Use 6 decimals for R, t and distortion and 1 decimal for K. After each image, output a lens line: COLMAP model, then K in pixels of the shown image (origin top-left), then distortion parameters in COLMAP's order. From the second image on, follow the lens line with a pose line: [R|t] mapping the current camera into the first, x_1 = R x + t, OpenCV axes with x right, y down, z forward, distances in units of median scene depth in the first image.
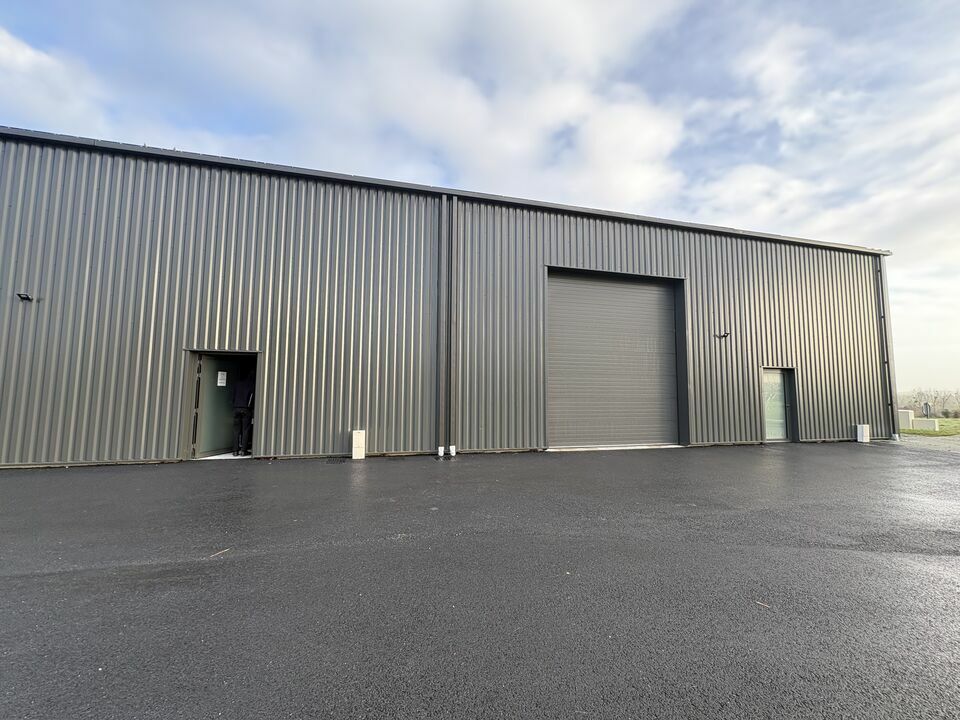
lens RADIAL K [[385.0, 0, 477.4], [0, 385.0, 359.9], [0, 0, 1]] dist [0.002856, -0.000261]
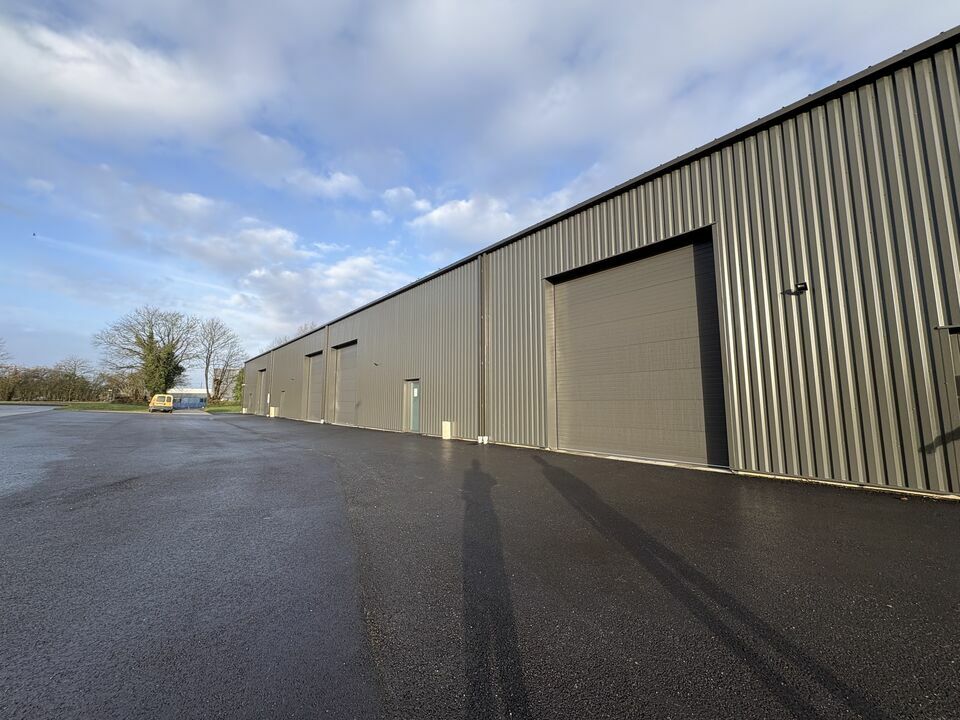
lens RADIAL K [[385.0, 0, 476.1], [0, 385.0, 361.8], [0, 0, 1]] dist [0.002856, -0.000261]
pose [[0.424681, -0.103462, -0.899412, 1.106194], [0.083633, 0.993684, -0.074817, 0.055965], [0.901472, -0.043447, 0.430652, 0.376144]]
